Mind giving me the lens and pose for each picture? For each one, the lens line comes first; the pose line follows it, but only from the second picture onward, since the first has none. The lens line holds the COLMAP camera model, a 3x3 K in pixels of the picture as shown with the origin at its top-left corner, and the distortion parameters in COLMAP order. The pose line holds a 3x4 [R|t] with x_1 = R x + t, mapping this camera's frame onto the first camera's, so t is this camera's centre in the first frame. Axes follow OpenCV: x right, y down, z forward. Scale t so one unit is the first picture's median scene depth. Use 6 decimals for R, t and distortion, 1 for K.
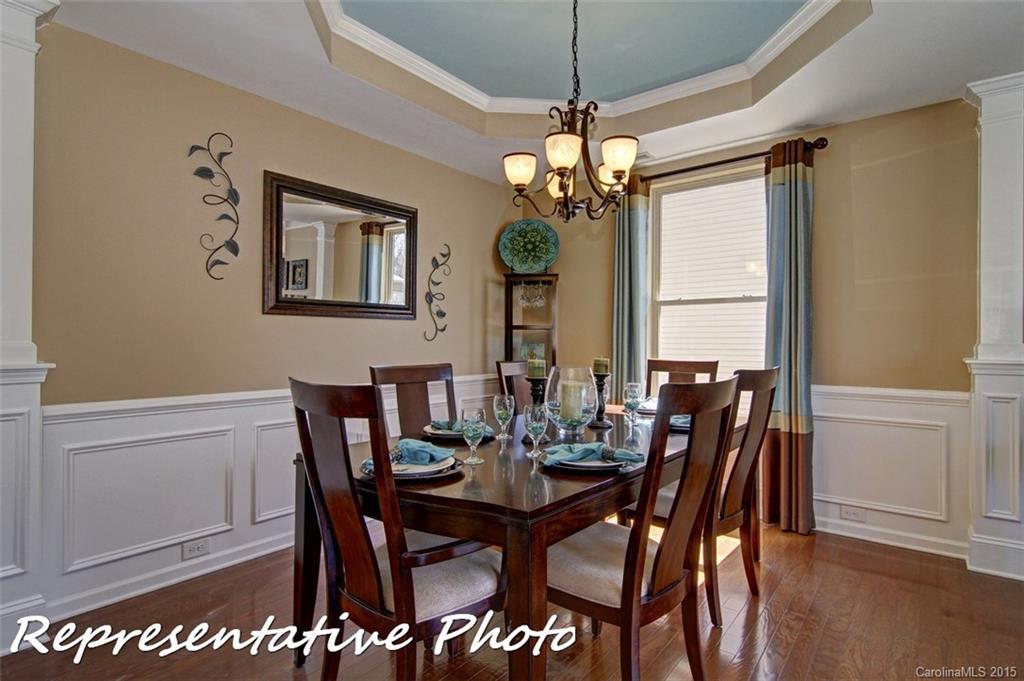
lens RADIAL K [[508.8, 0, 512.0], [0, 508.8, 340.5], [0, 0, 1]] dist [-0.019896, -0.000454]
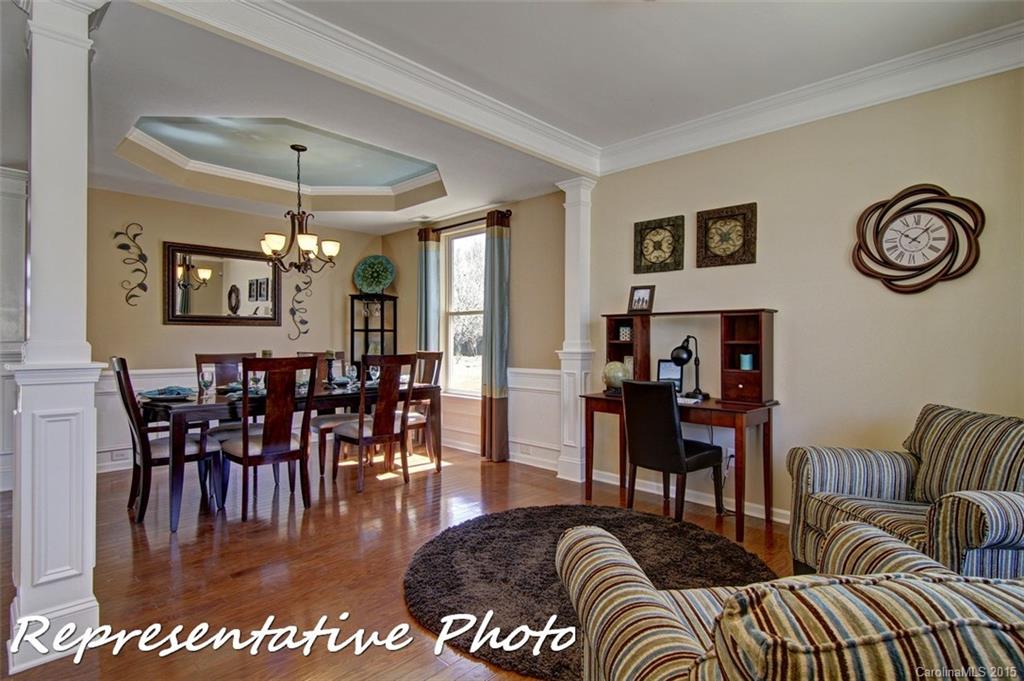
lens RADIAL K [[519.5, 0, 512.0], [0, 519.5, 340.5], [0, 0, 1]] dist [0.012988, -0.000991]
pose [[0.996320, -0.001458, -0.085701, 0.741922], [0.001470, 0.999999, 0.000078, 0.004386], [0.085701, -0.000204, 0.996321, -0.594969]]
